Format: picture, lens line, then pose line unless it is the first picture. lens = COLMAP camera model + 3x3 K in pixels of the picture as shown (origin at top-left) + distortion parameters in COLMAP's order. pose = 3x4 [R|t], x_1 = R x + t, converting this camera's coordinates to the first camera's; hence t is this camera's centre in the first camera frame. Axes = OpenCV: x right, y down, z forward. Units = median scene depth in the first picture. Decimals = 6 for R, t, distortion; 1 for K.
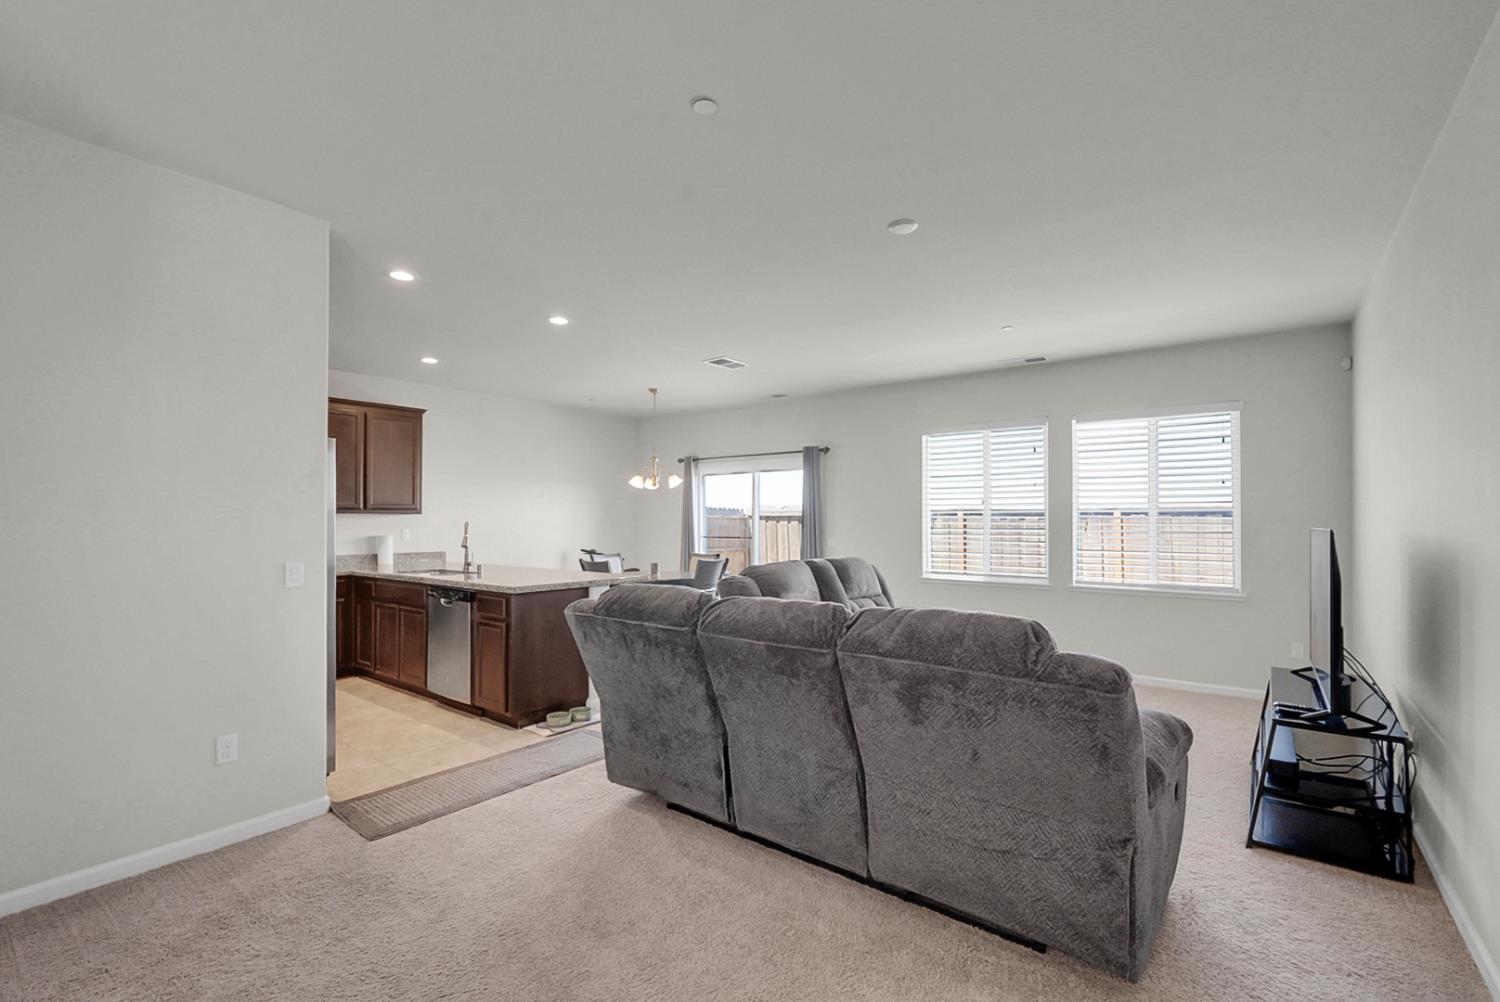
lens RADIAL K [[672.8, 0, 745.4], [0, 672.8, 513.4], [0, 0, 1]] dist [-0.002212, 0.002619]
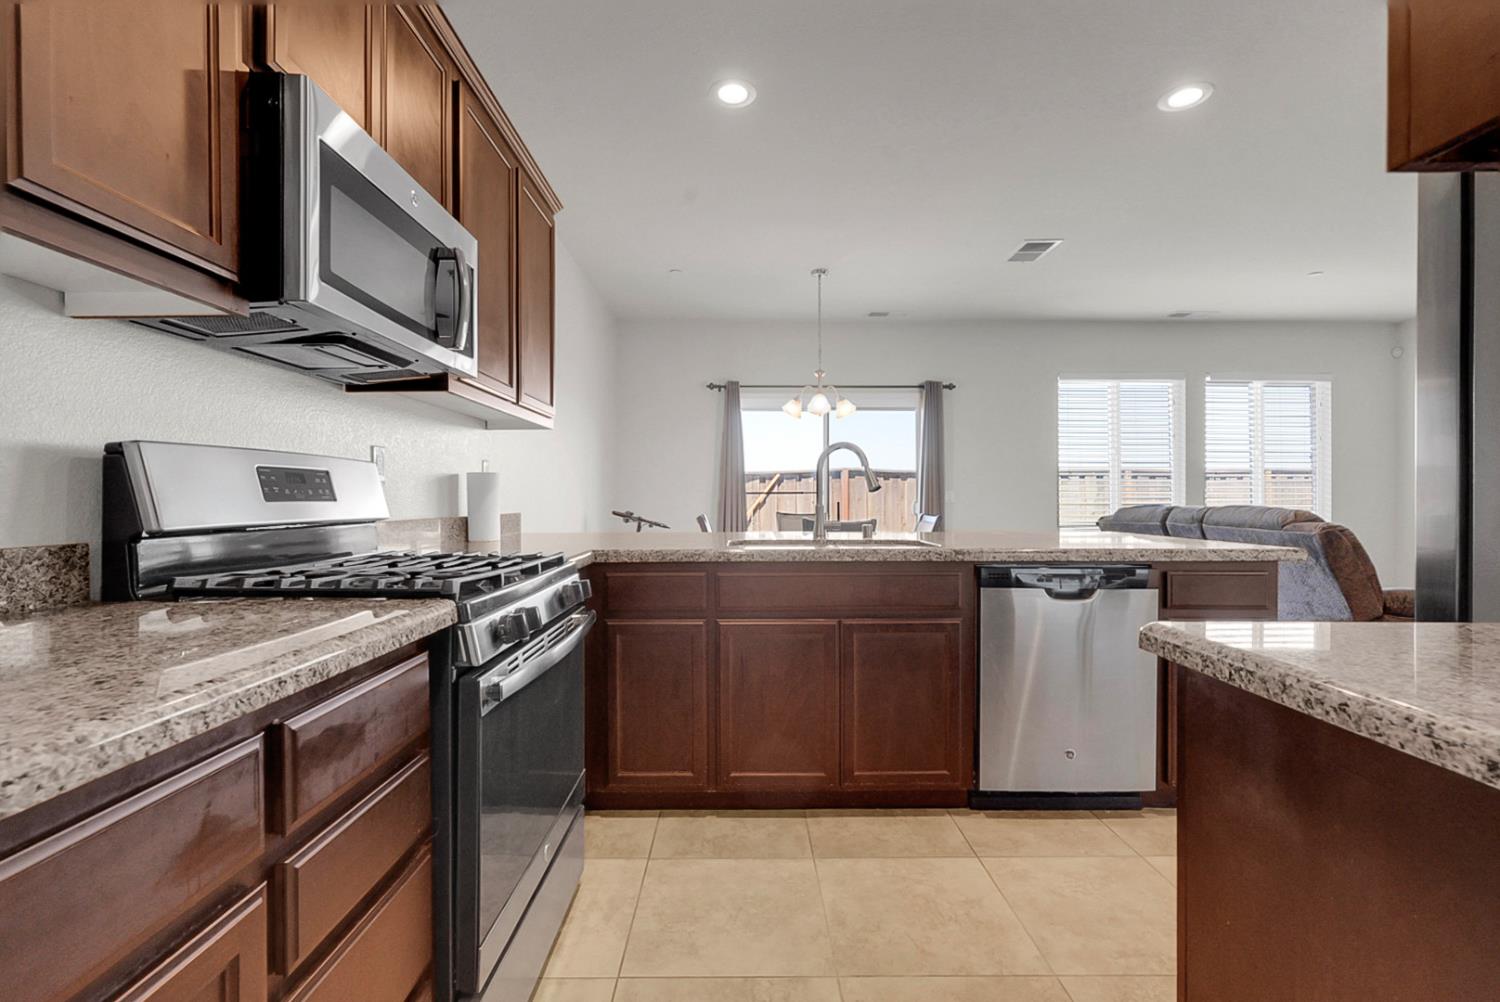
lens RADIAL K [[672.8, 0, 737.1], [0, 672.8, 497.6], [0, 0, 1]] dist [-0.002212, 0.002619]
pose [[0.778722, 0.001812, 0.627367, -0.725274], [-0.006292, 0.999968, 0.004922, 0.048460], [-0.627338, -0.007780, 0.778708, 0.605056]]
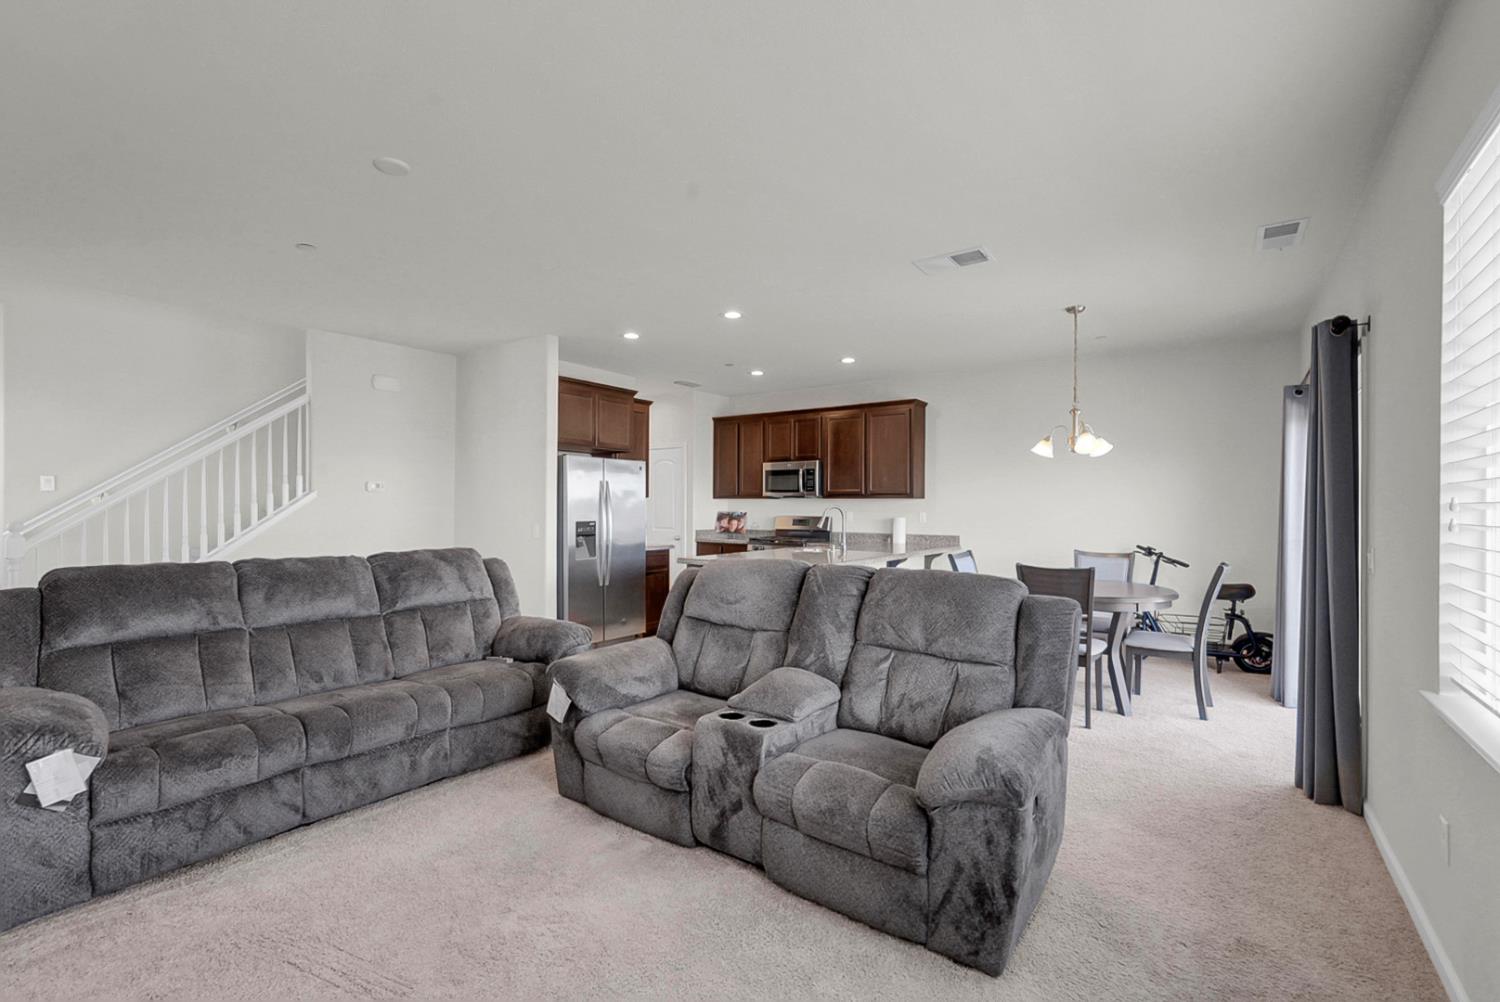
lens RADIAL K [[642.5, 0, 755.2], [0, 642.5, 505.1], [0, 0, 1]] dist [-0.000578, 0.000051]
pose [[0.040344, -0.001782, -0.999184, 0.563831], [0.002077, 0.999996, -0.001700, 0.013783], [0.999184, -0.002007, 0.040347, 0.767034]]
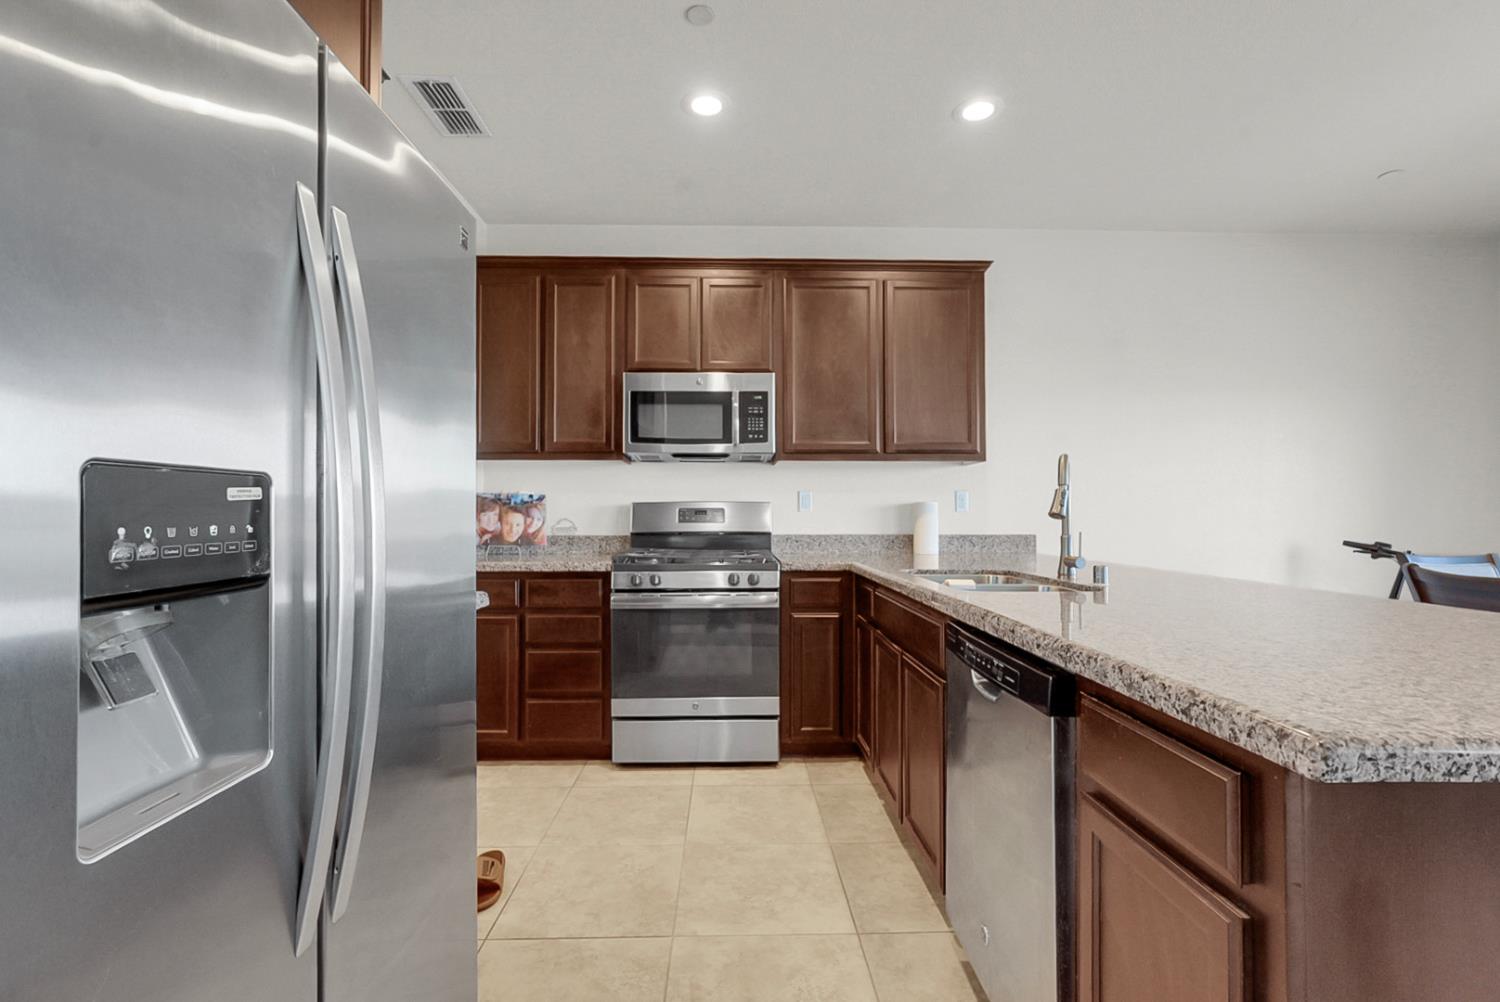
lens RADIAL K [[672.8, 0, 749.3], [0, 672.8, 504.0], [0, 0, 1]] dist [-0.002212, 0.002619]
pose [[0.647555, -0.008107, -0.761975, -0.216384], [0.004472, 0.999967, -0.006839, 0.039696], [0.762005, 0.001021, 0.647570, 0.558631]]
